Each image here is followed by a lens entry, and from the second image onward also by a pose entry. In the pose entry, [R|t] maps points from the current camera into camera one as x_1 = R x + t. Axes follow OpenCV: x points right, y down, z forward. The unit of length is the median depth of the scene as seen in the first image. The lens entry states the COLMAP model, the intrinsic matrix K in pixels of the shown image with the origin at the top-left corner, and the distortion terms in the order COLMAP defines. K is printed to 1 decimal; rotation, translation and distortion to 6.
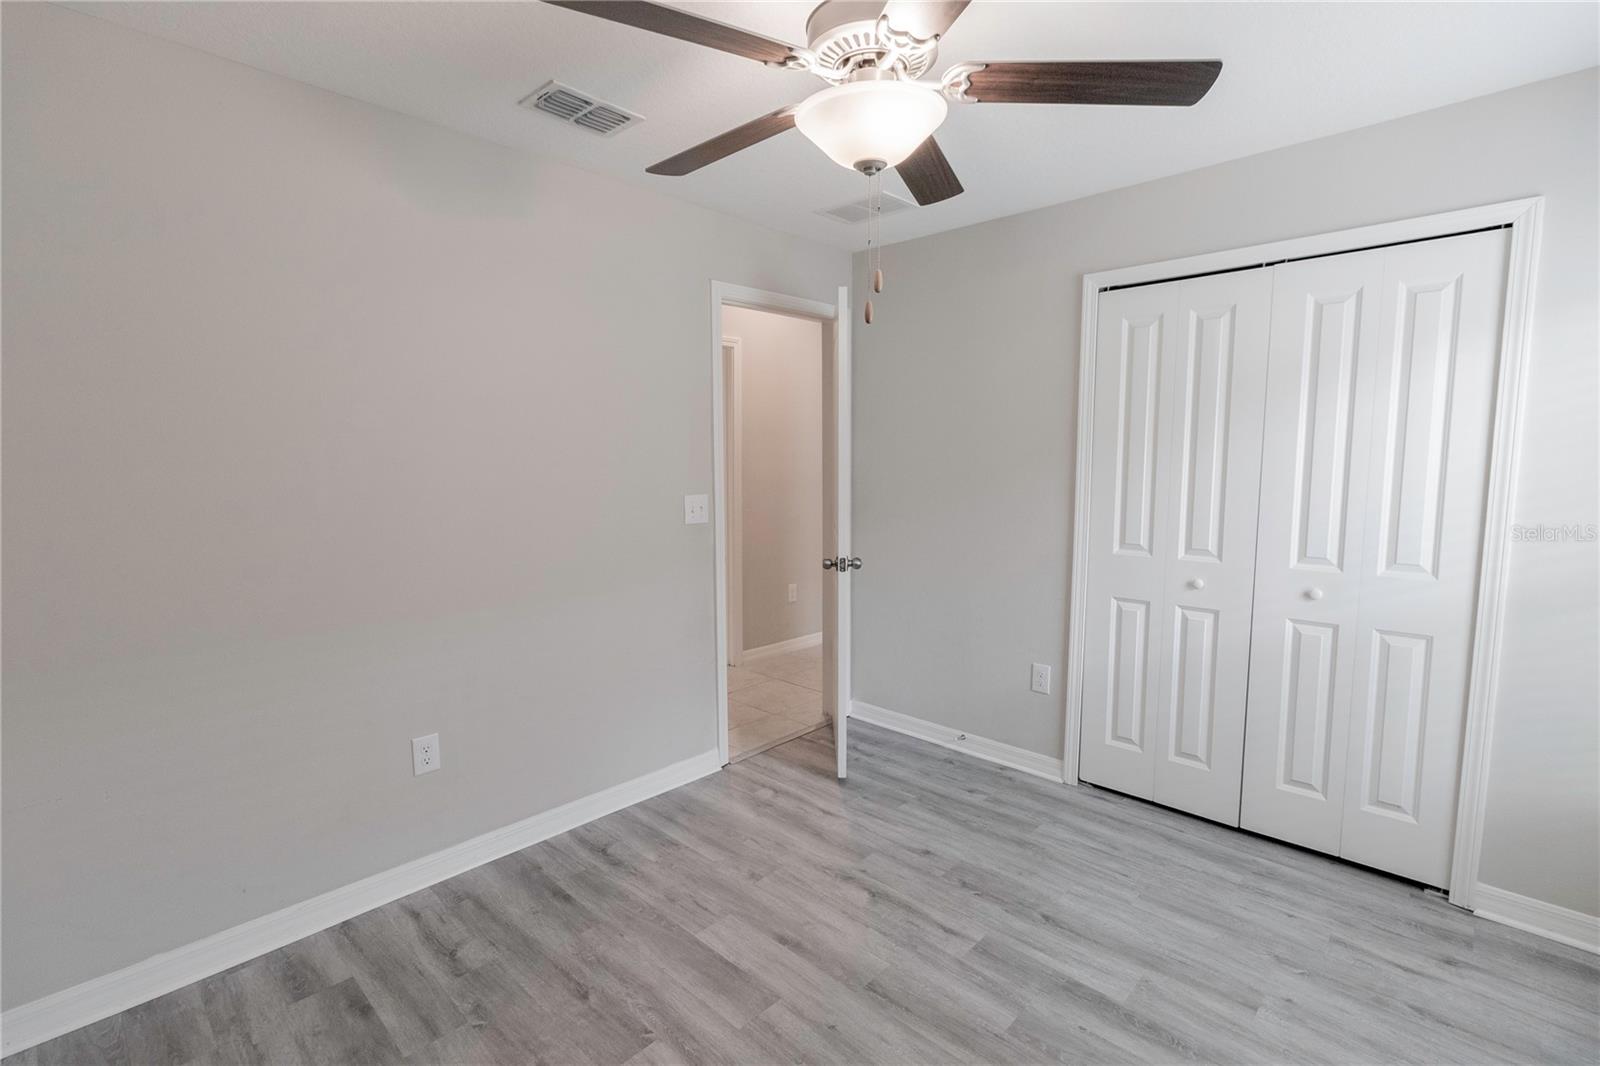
lens RADIAL K [[734.0, 0, 799.8], [0, 734.0, 528.8], [0, 0, 1]] dist [0.000637, 0.000365]
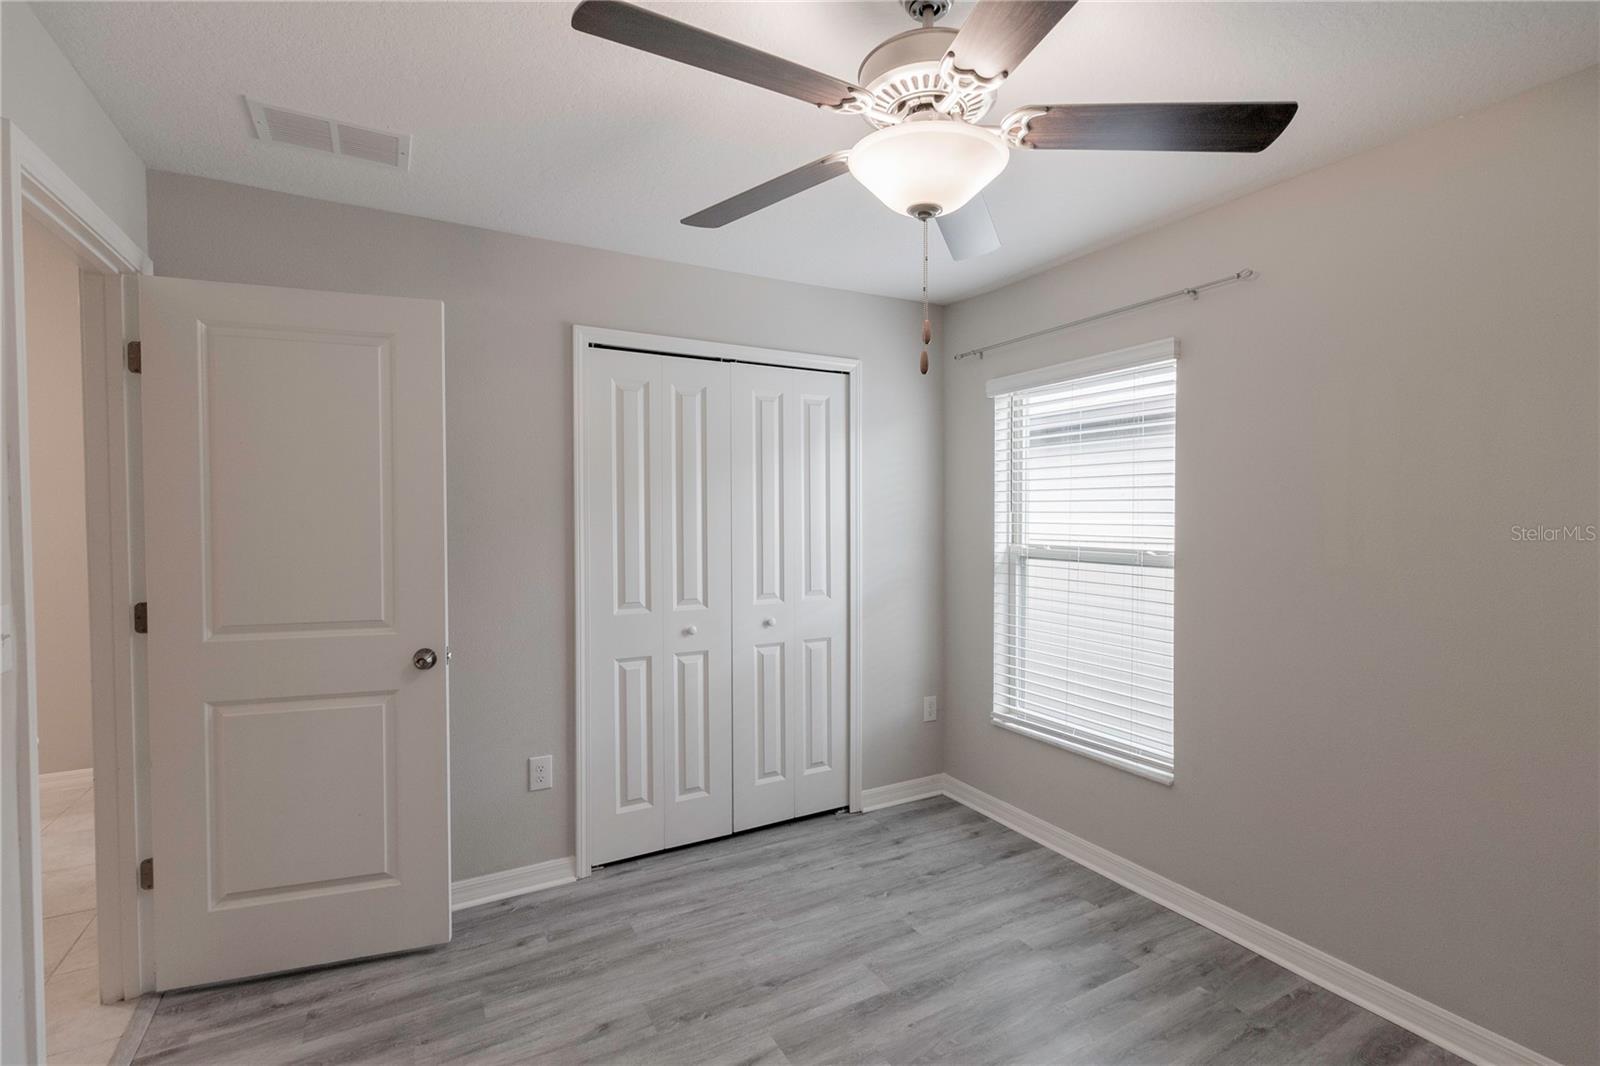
lens RADIAL K [[734.0, 0, 804.8], [0, 734.0, 534.8], [0, 0, 1]] dist [0.000637, 0.000365]
pose [[0.287948, -0.018032, 0.957476, -0.487364], [0.098517, 0.995076, -0.010887, -0.040912], [-0.952565, 0.097463, 0.288306, 0.524526]]
